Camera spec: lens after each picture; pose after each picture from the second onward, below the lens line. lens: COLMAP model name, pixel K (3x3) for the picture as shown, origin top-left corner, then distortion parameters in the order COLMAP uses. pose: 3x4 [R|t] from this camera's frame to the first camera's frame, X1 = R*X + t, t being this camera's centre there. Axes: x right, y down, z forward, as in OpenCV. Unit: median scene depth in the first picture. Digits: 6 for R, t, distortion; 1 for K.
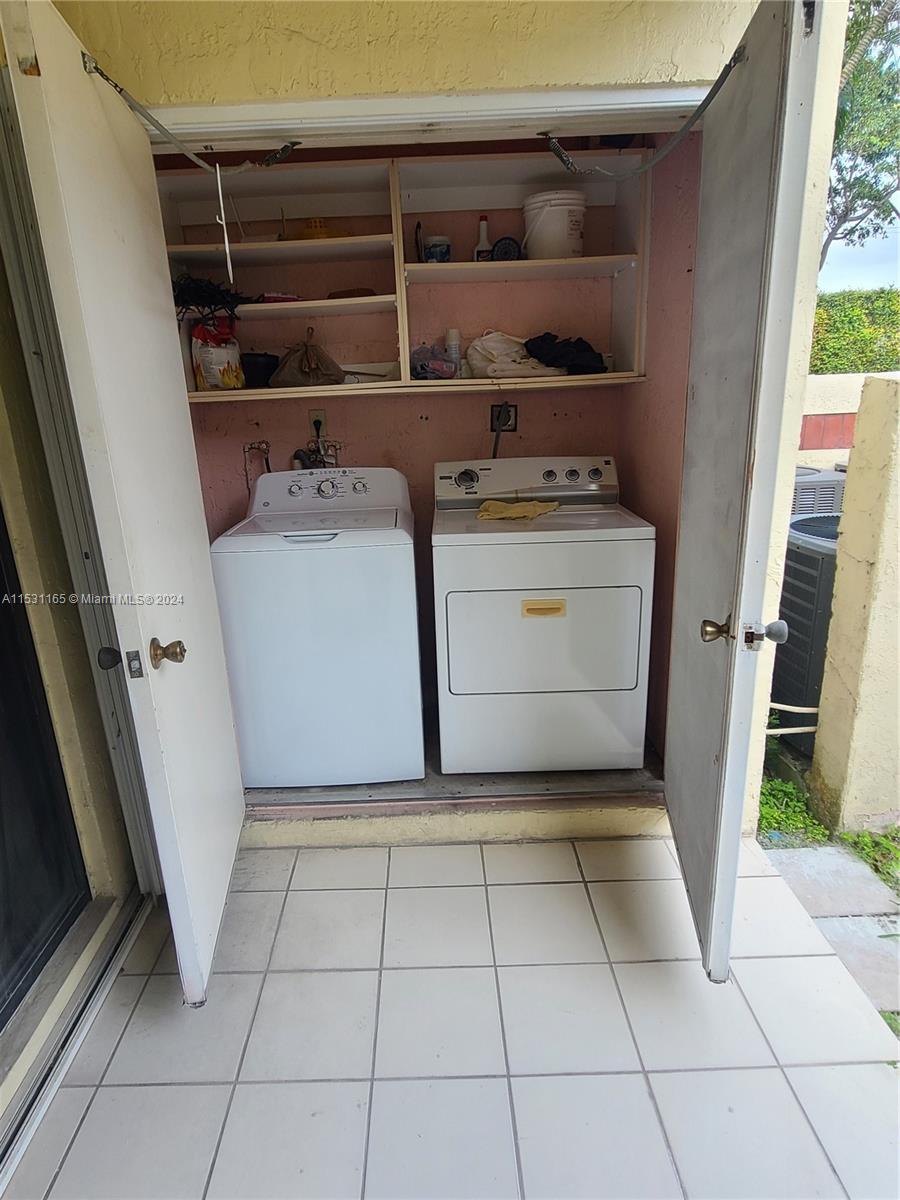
lens RADIAL K [[688.9, 0, 450.0], [0, 688.9, 600.0], [0, 0, 1]] dist [0.001059, -0.000357]
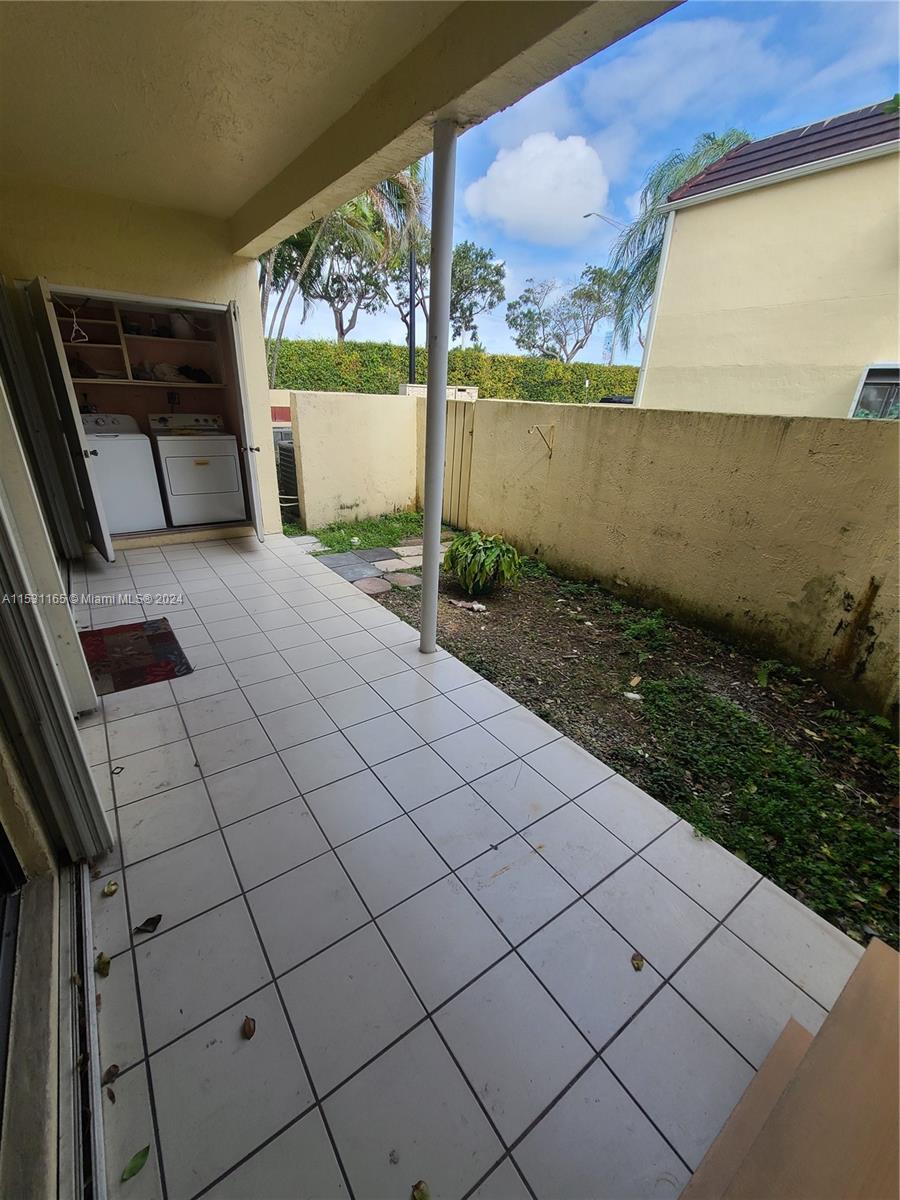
lens RADIAL K [[486.0, 0, 444.7], [0, 486.0, 615.4], [0, 0, 1]] dist [0.001719, -0.002724]
pose [[0.832989, -0.162259, 0.528963, -0.185252], [0.091679, 0.983294, 0.157252, 0.371130], [-0.545642, -0.082495, 0.833948, -1.232191]]
